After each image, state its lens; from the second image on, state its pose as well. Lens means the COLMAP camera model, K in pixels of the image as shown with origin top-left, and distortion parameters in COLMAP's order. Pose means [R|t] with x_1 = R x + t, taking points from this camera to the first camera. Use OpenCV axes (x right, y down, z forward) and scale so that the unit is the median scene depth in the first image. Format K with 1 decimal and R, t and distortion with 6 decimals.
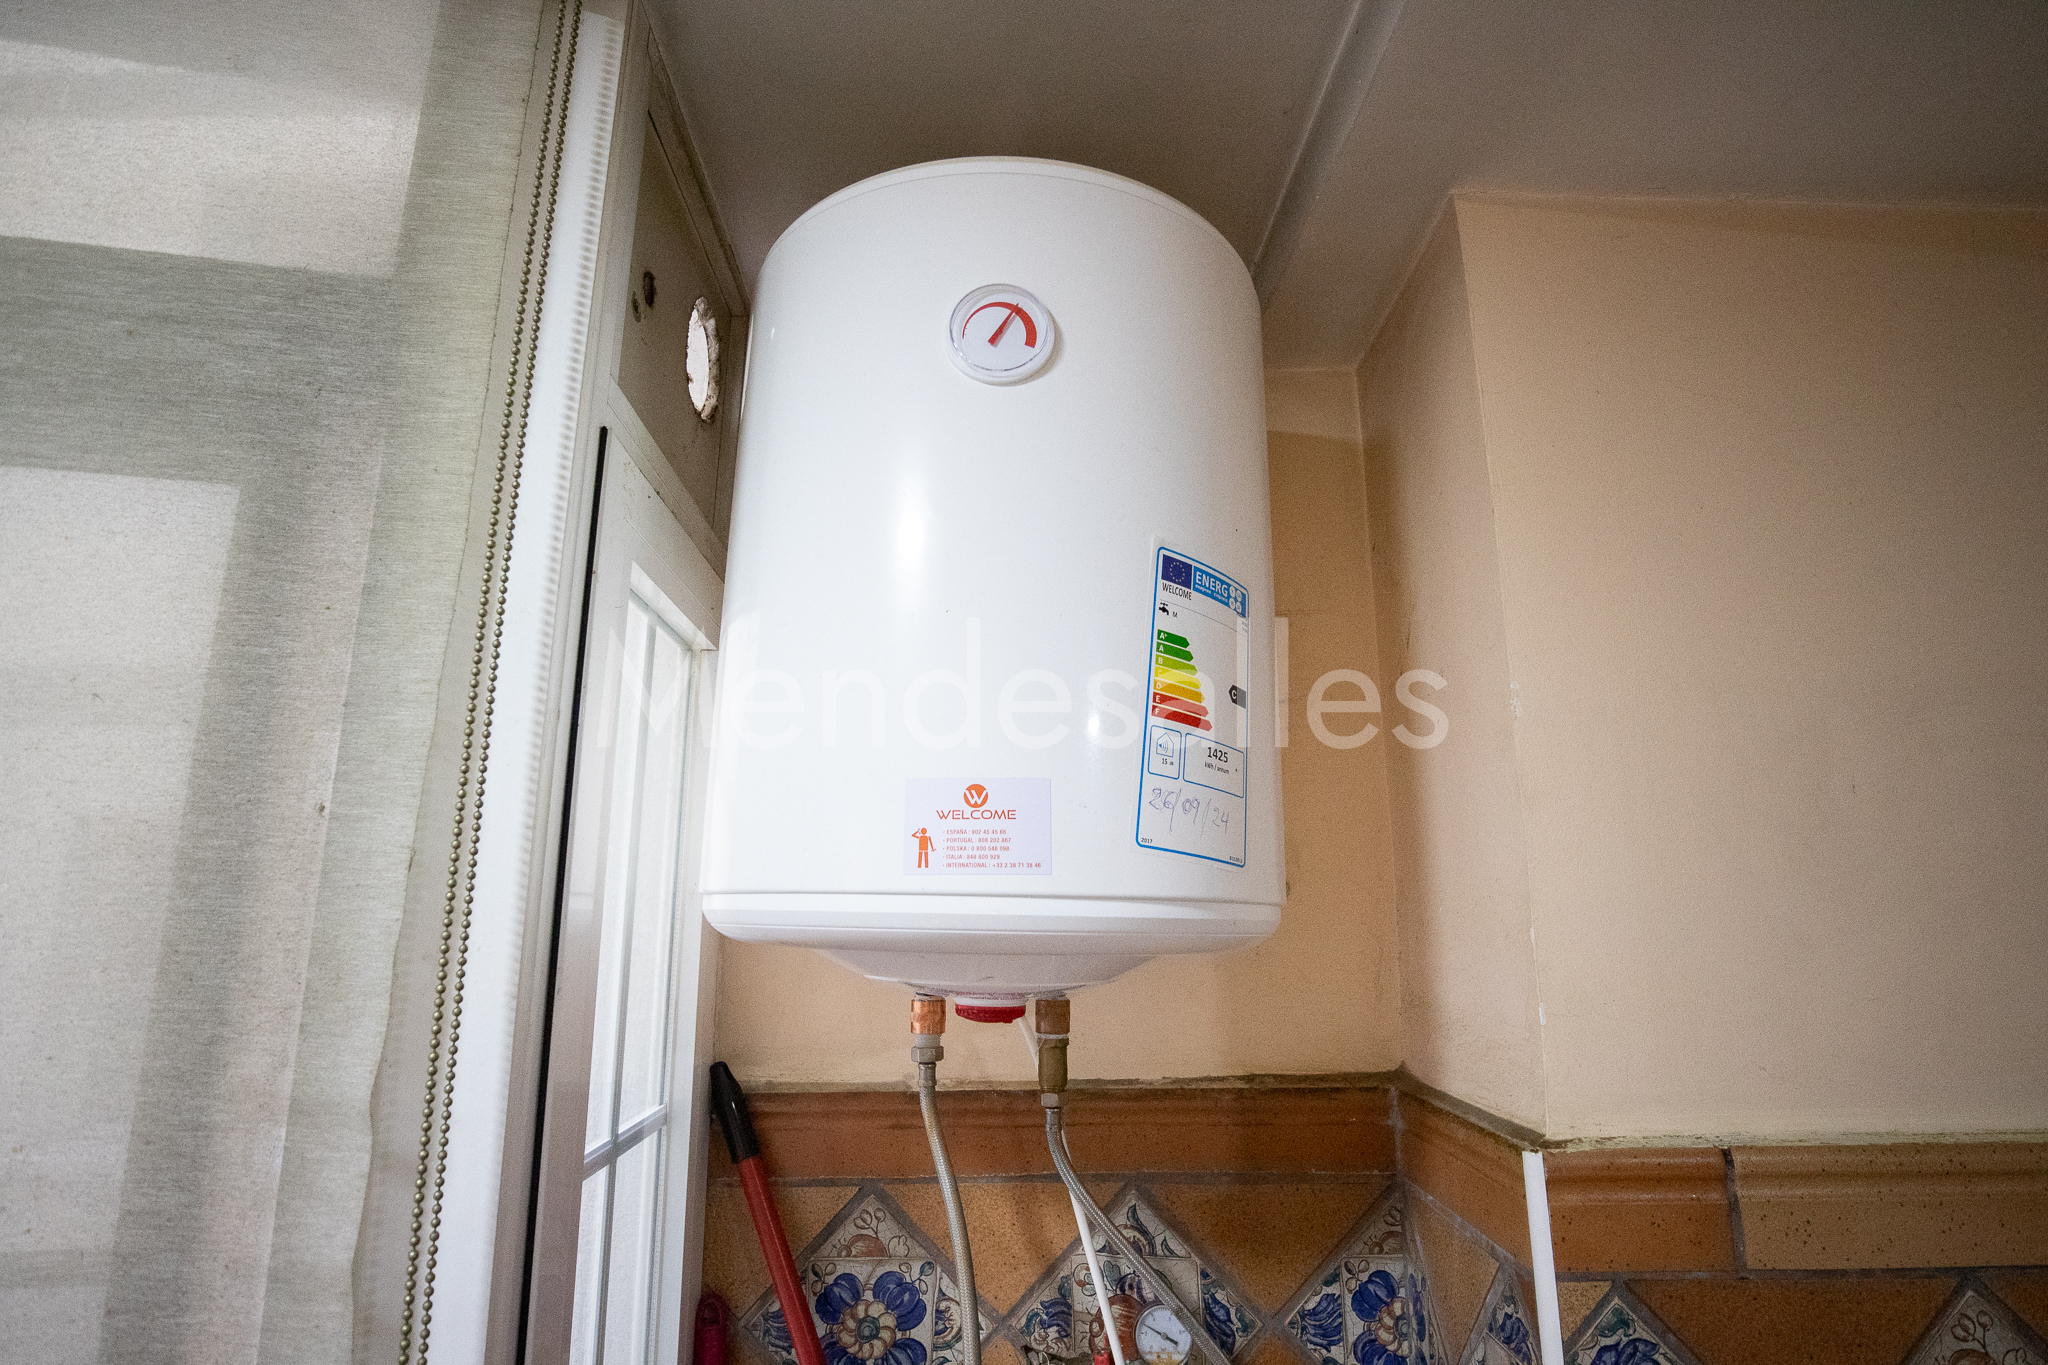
lens RADIAL K [[1165.0, 0, 1055.0], [0, 1165.0, 672.8], [0, 0, 1]] dist [0.003656, 0.001072]
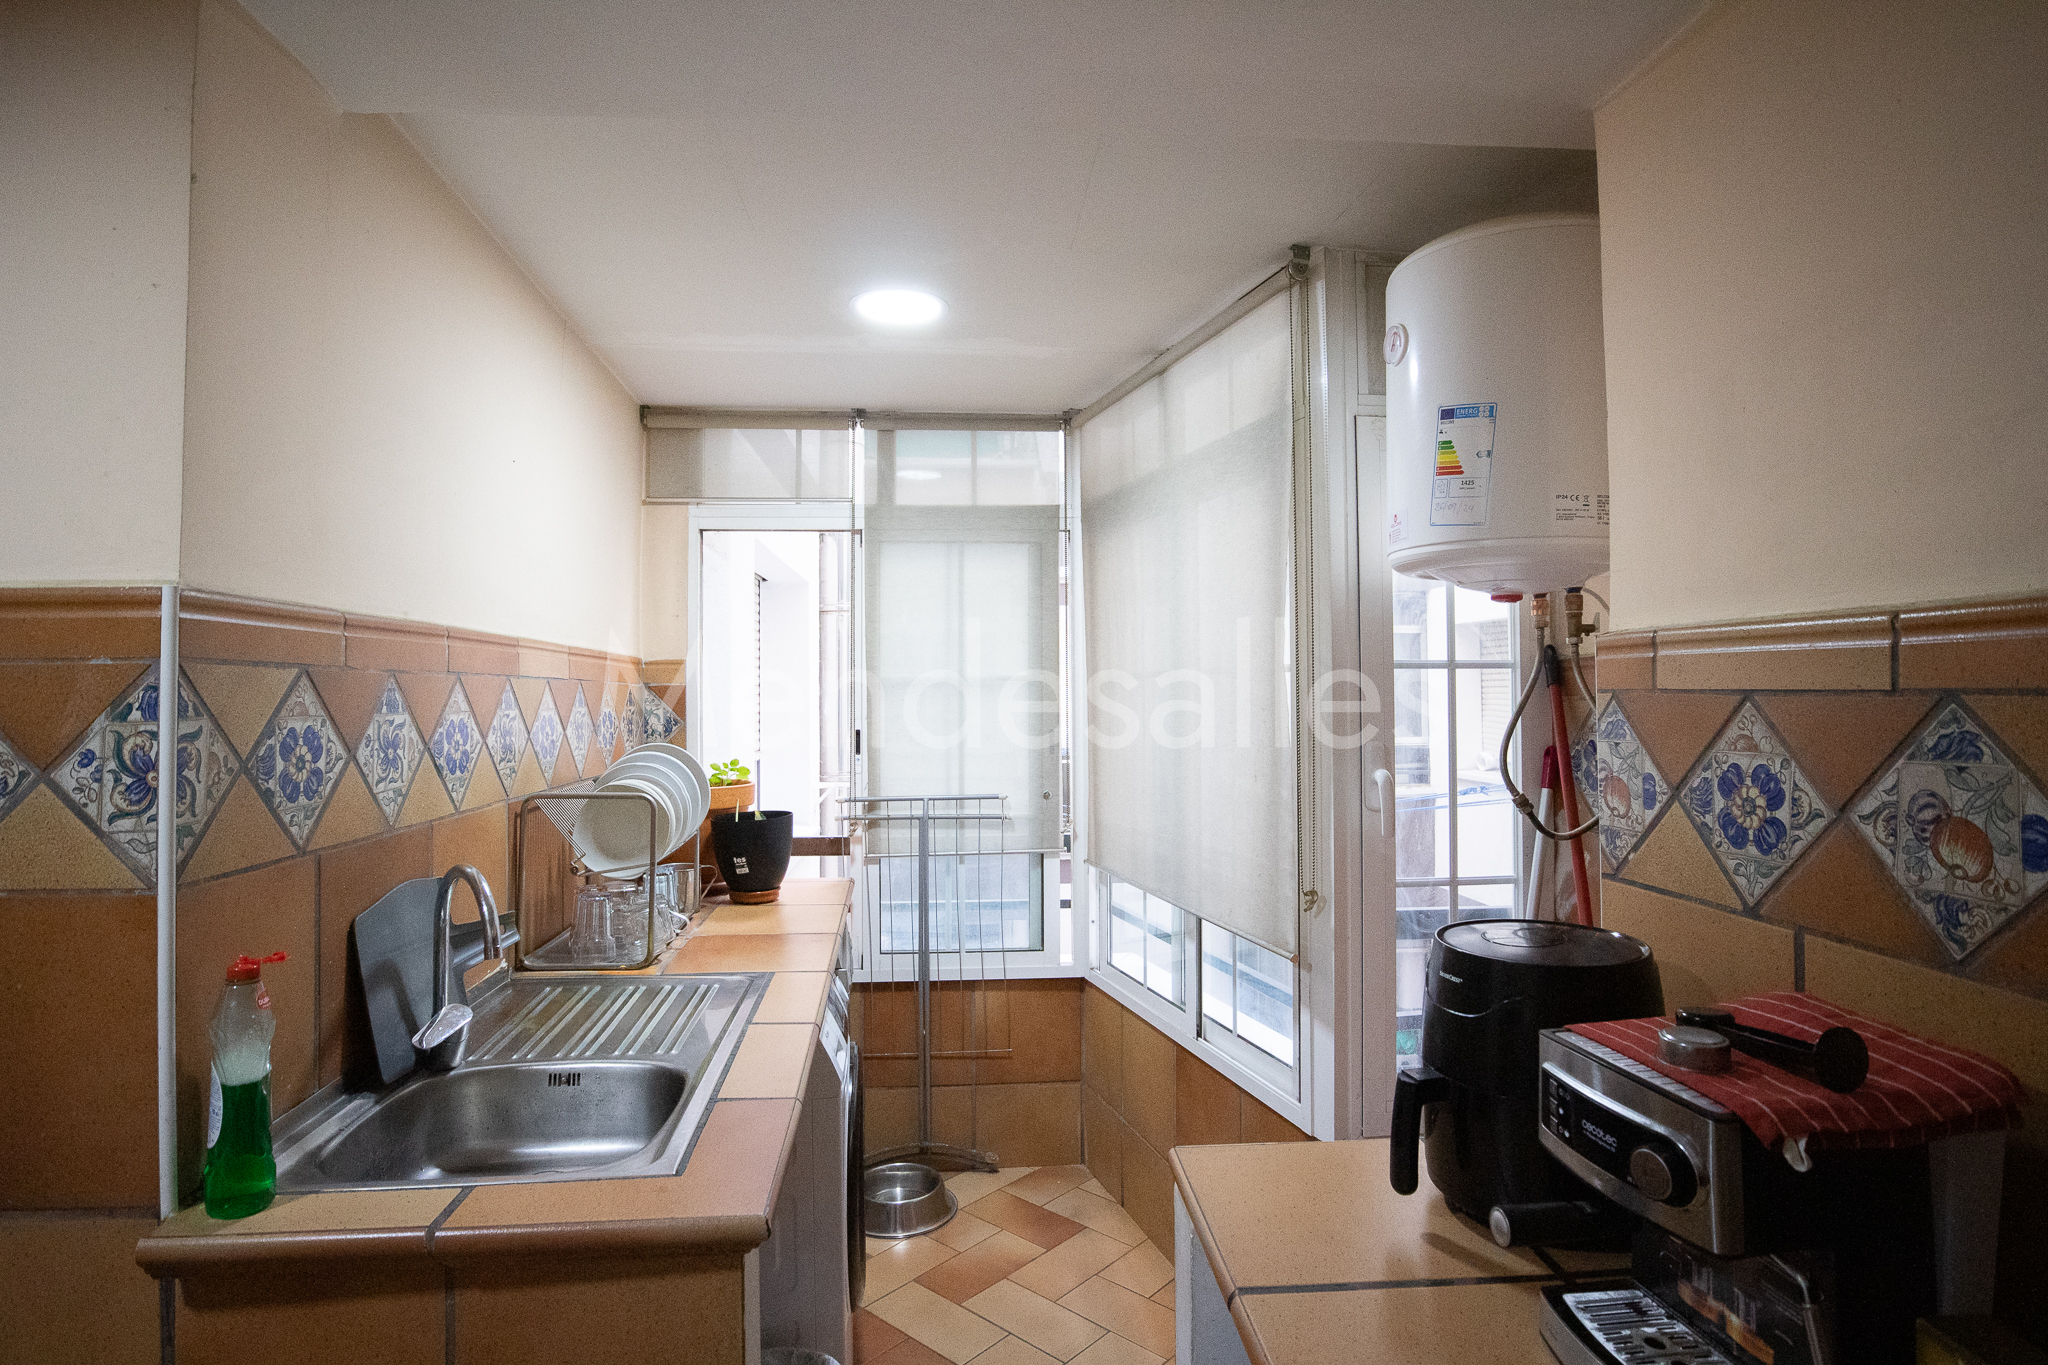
lens RADIAL K [[1064.8, 0, 1024.0], [0, 1064.8, 671.8], [0, 0, 1]] dist [-0.024988, 0.000918]
pose [[0.042005, -0.010677, -0.999060, 2.277377], [0.223948, 0.974601, -0.001000, 0.247413], [0.973695, -0.223696, 0.043329, -0.090318]]
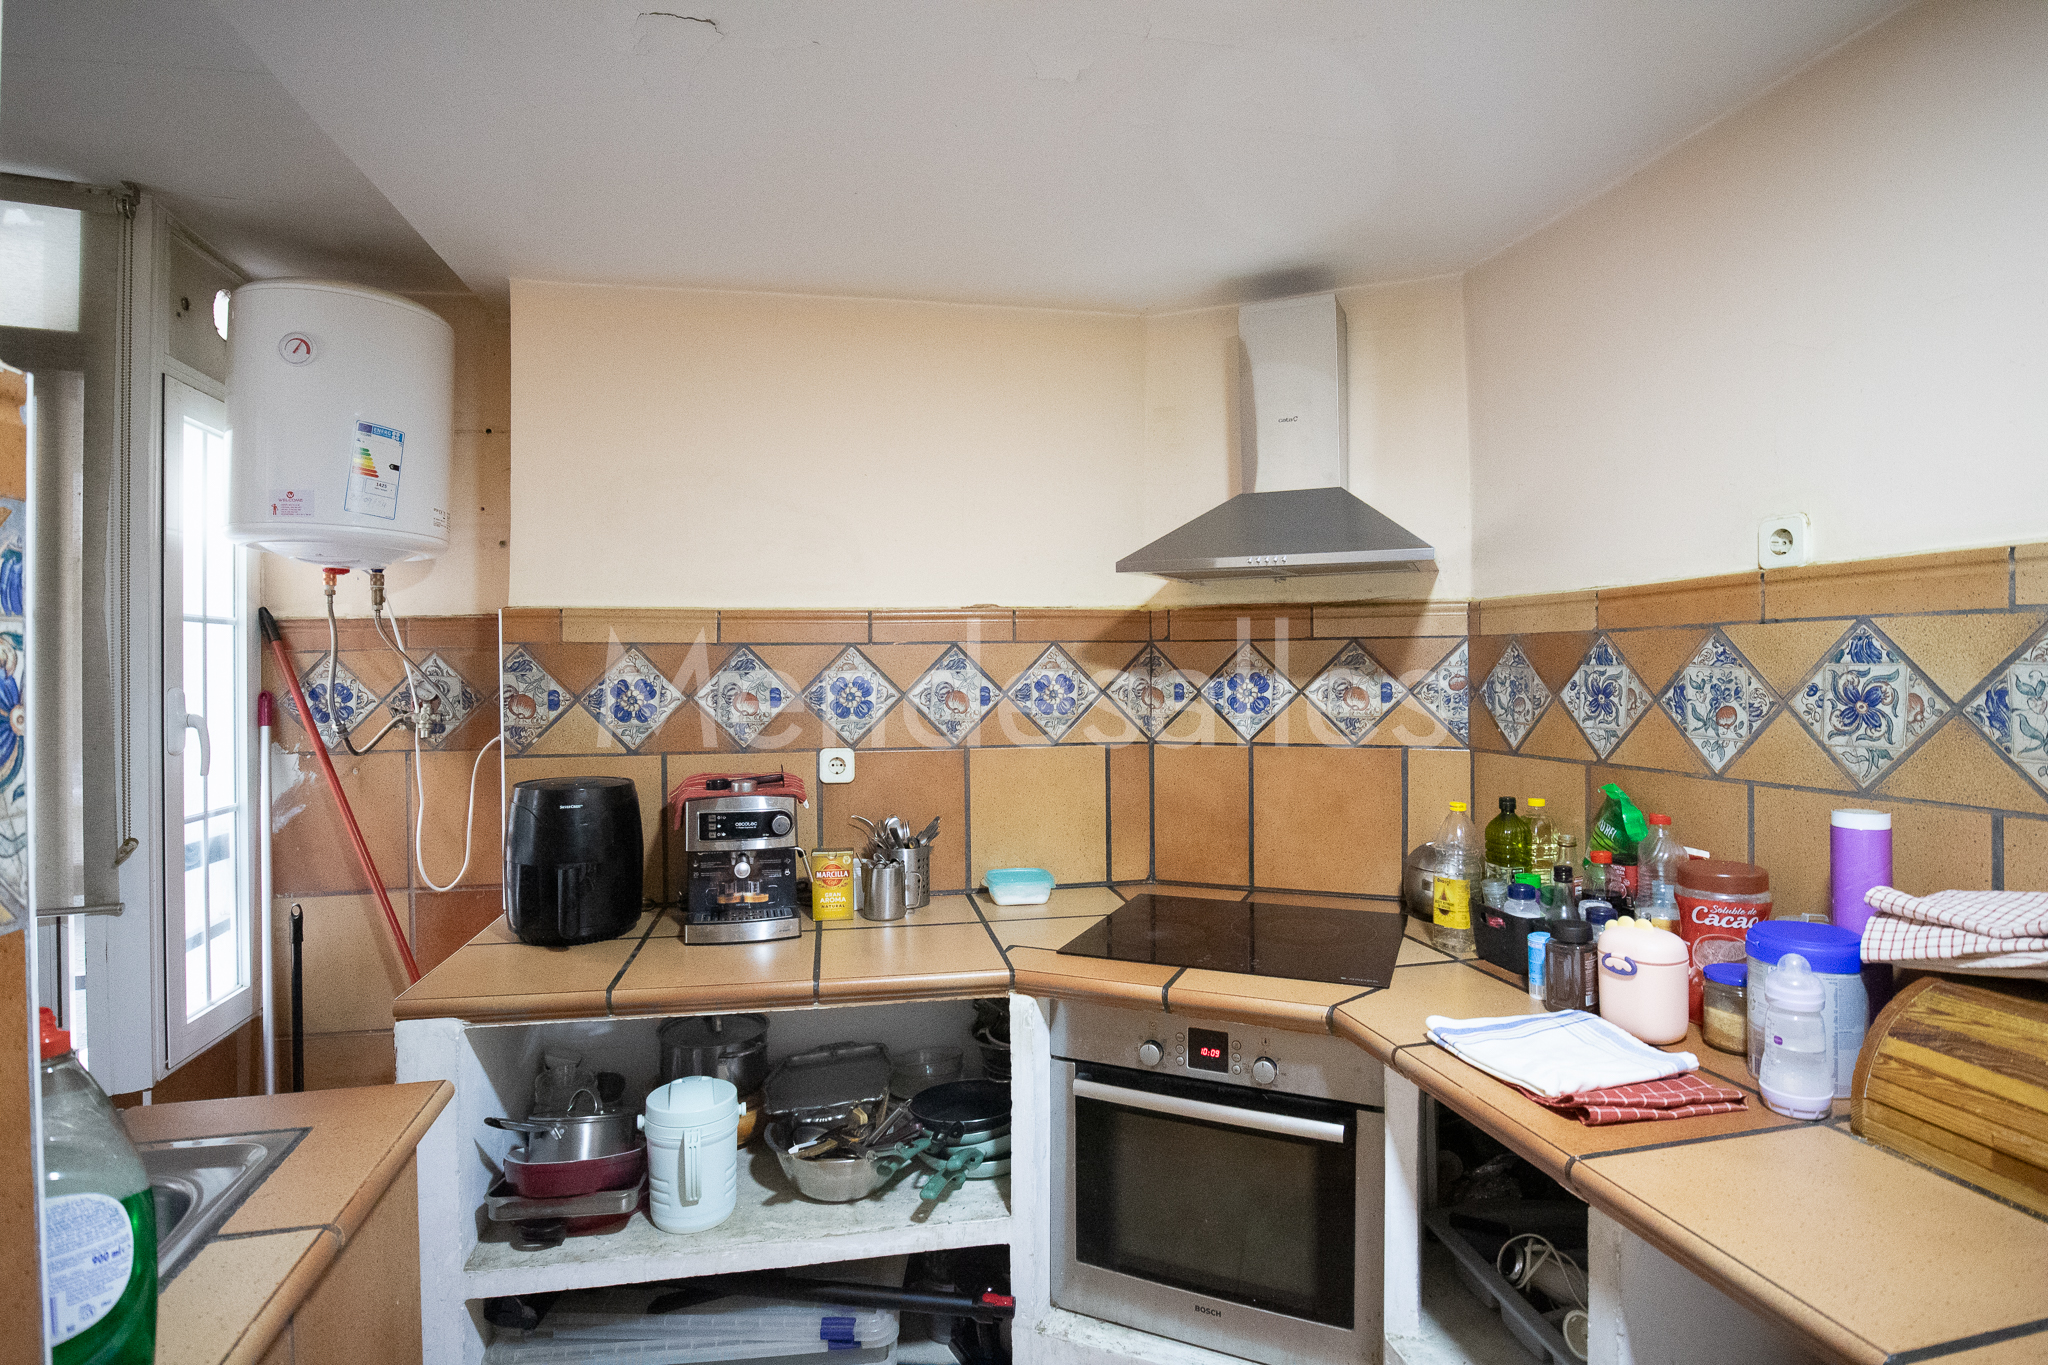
lens RADIAL K [[1078.7, 0, 1025.8], [0, 1078.7, 656.7], [0, 0, 1]] dist [-0.024543, 0.001559]
pose [[0.982233, 0.004625, 0.187610, 1.325331], [-0.043633, 0.977929, 0.204332, -0.146827], [-0.182524, -0.208888, 0.960755, -2.259683]]
